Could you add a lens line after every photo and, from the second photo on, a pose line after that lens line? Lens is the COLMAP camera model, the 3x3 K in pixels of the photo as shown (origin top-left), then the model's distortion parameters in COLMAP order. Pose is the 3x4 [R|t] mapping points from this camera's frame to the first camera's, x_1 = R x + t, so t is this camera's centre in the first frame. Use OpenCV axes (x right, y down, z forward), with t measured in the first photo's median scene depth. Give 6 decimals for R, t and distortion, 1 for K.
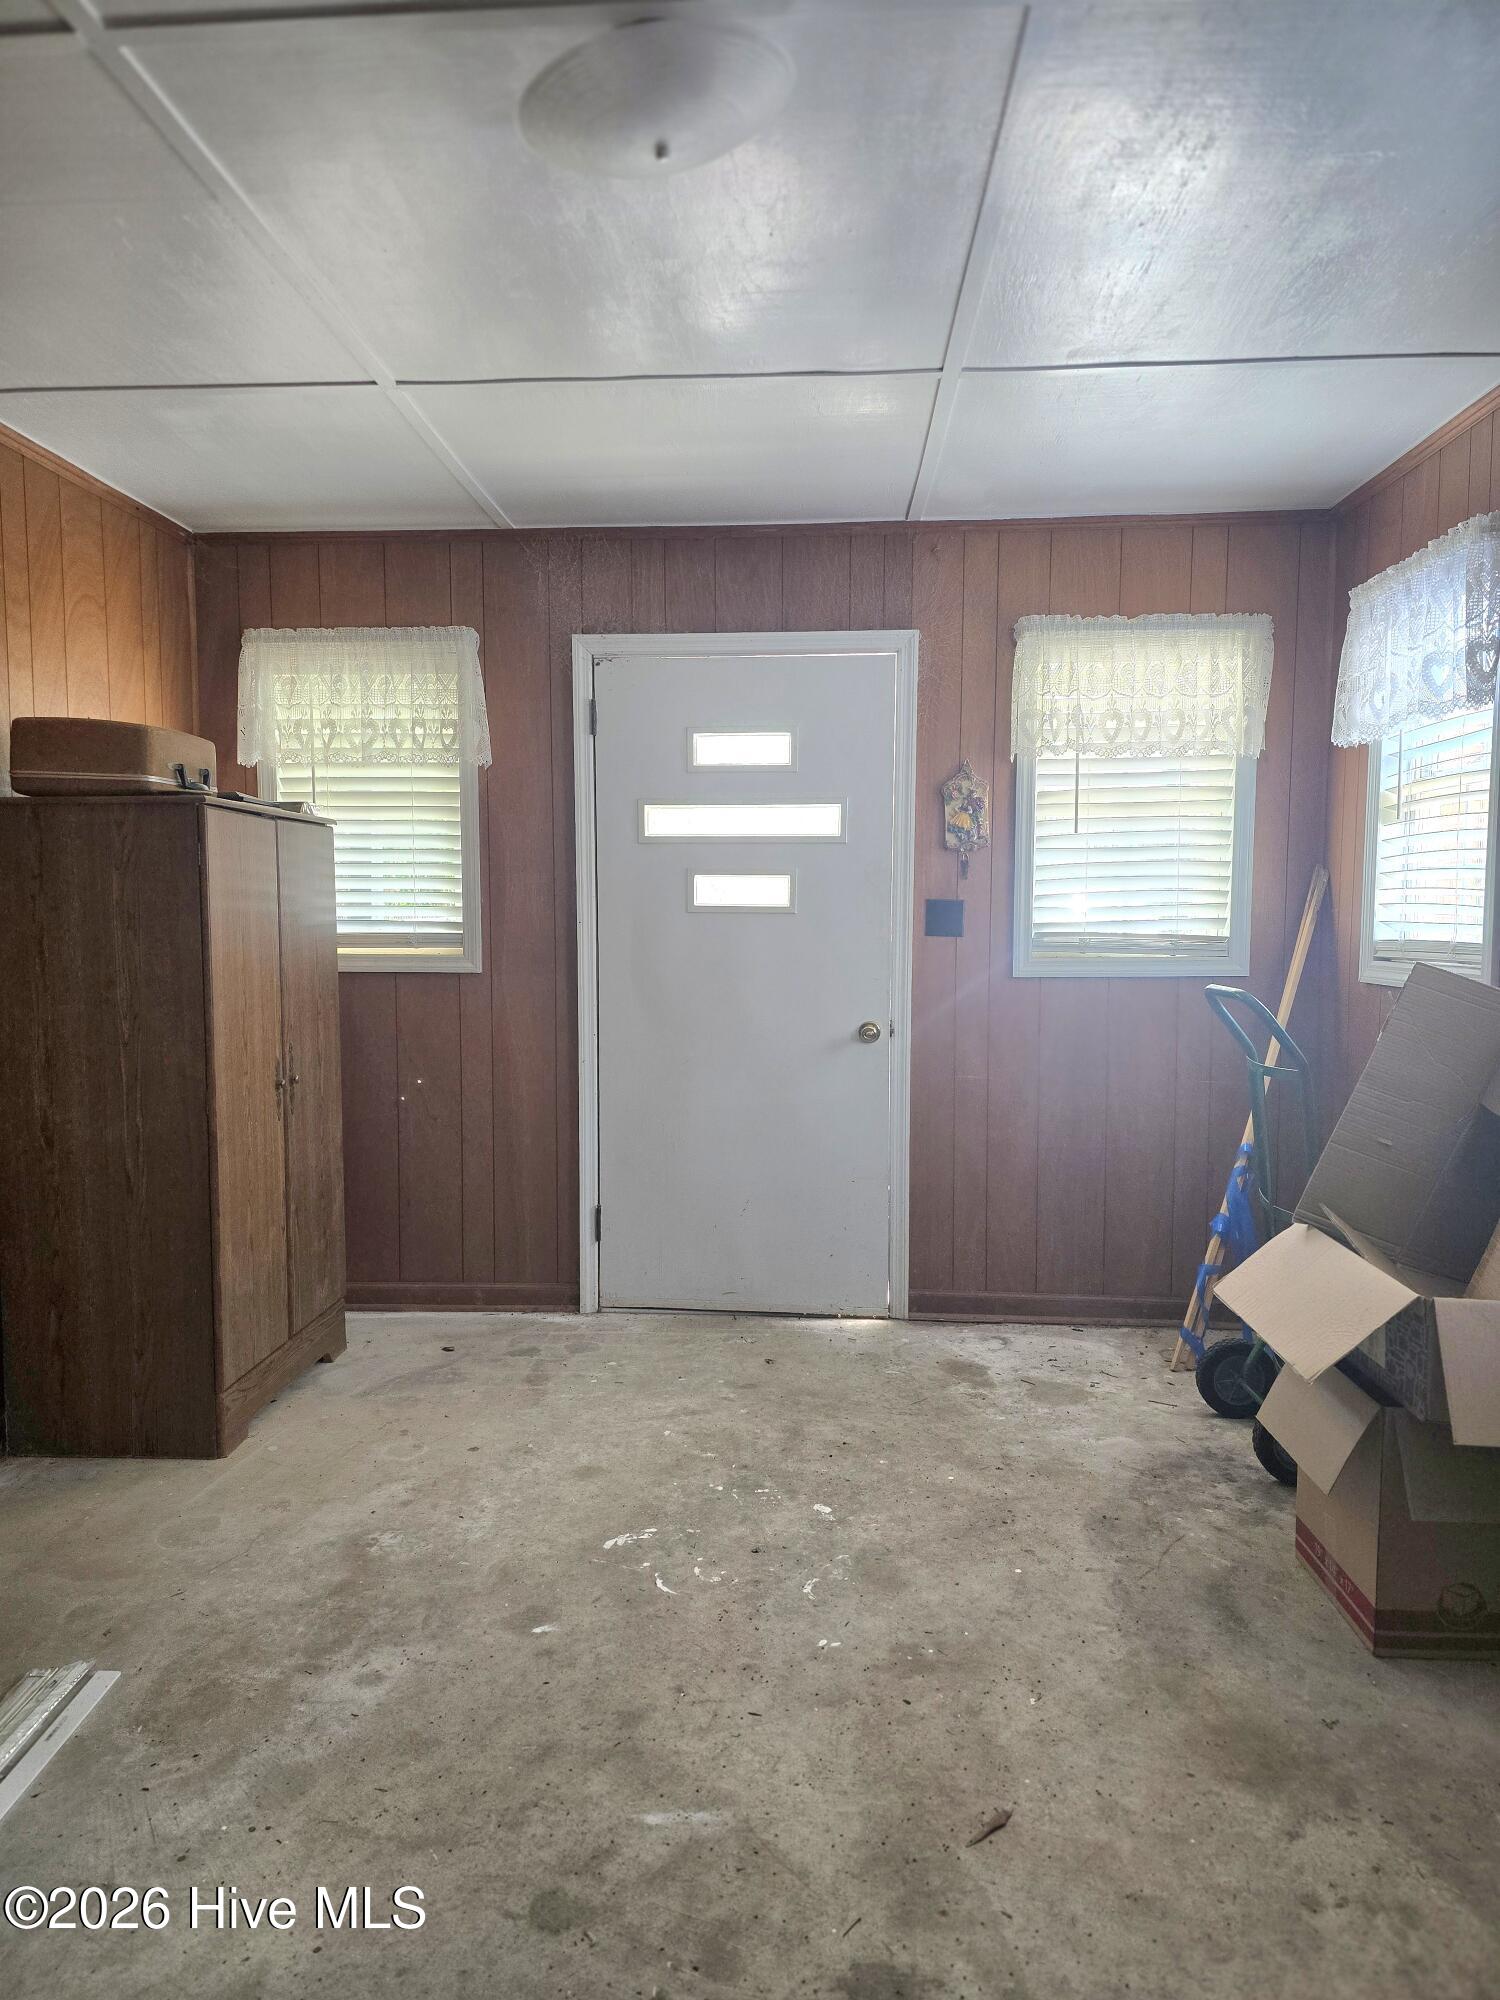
lens RADIAL K [[1363.0, 0, 750.0], [0, 1363.0, 1000.0], [0, 0, 1]] dist [0.050371, -0.001125]
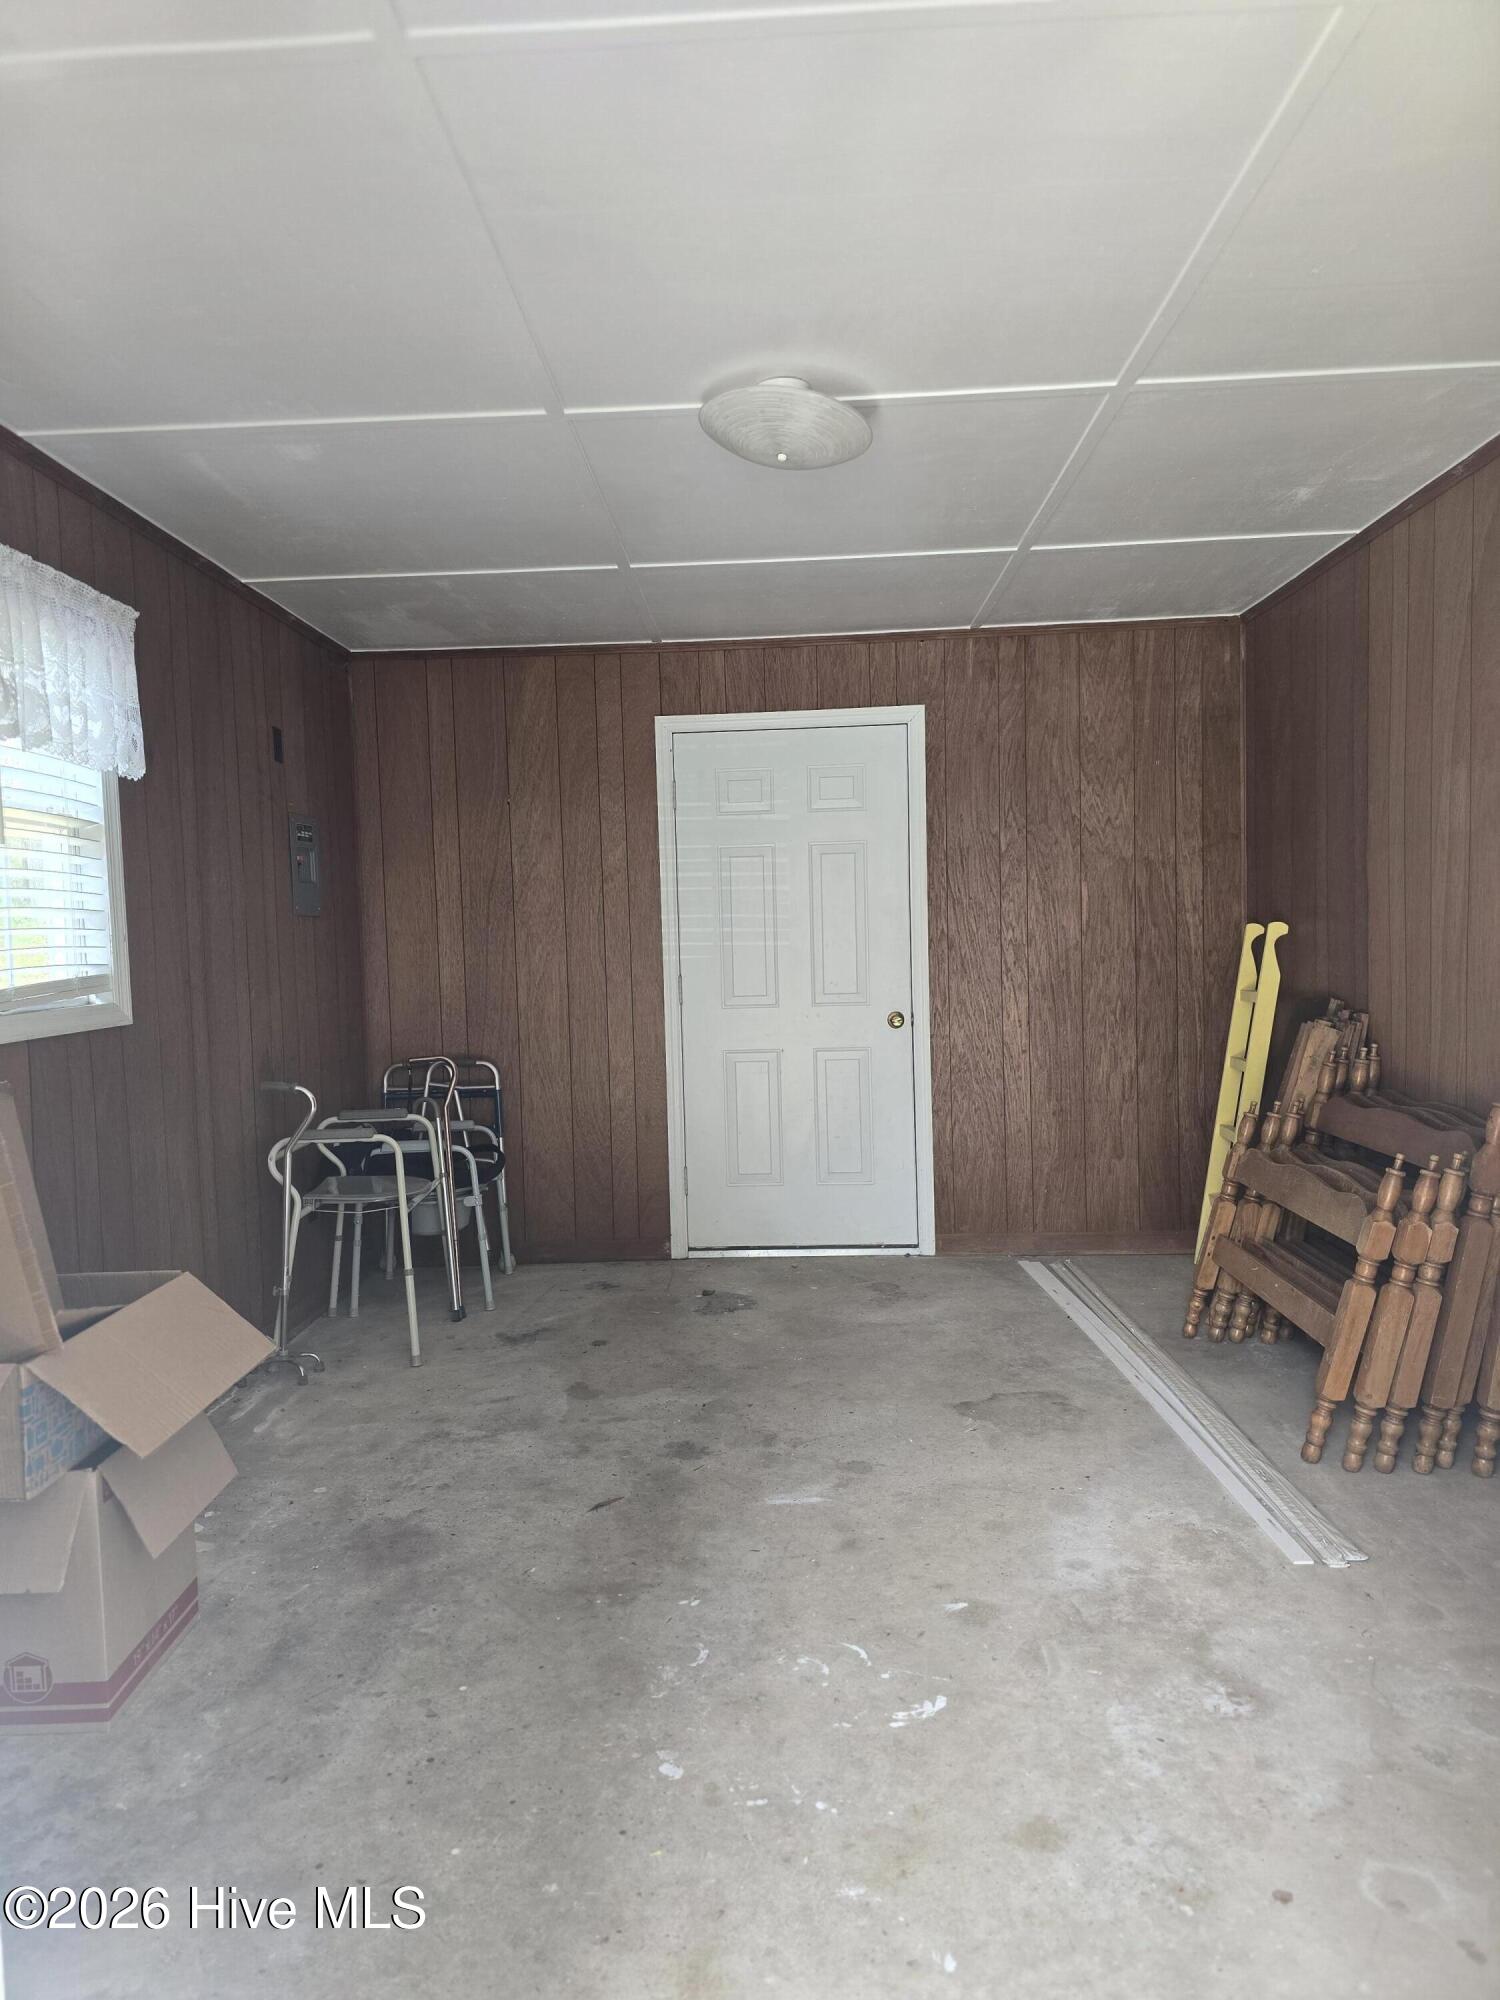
lens RADIAL K [[1363.0, 0, 750.0], [0, 1363.0, 1000.0], [0, 0, 1]] dist [0.050371, -0.001125]
pose [[-0.999263, 0.030926, -0.022752, 0.018527], [0.027877, 0.991901, 0.123919, -0.136925], [0.026400, 0.123193, -0.992032, 1.949635]]
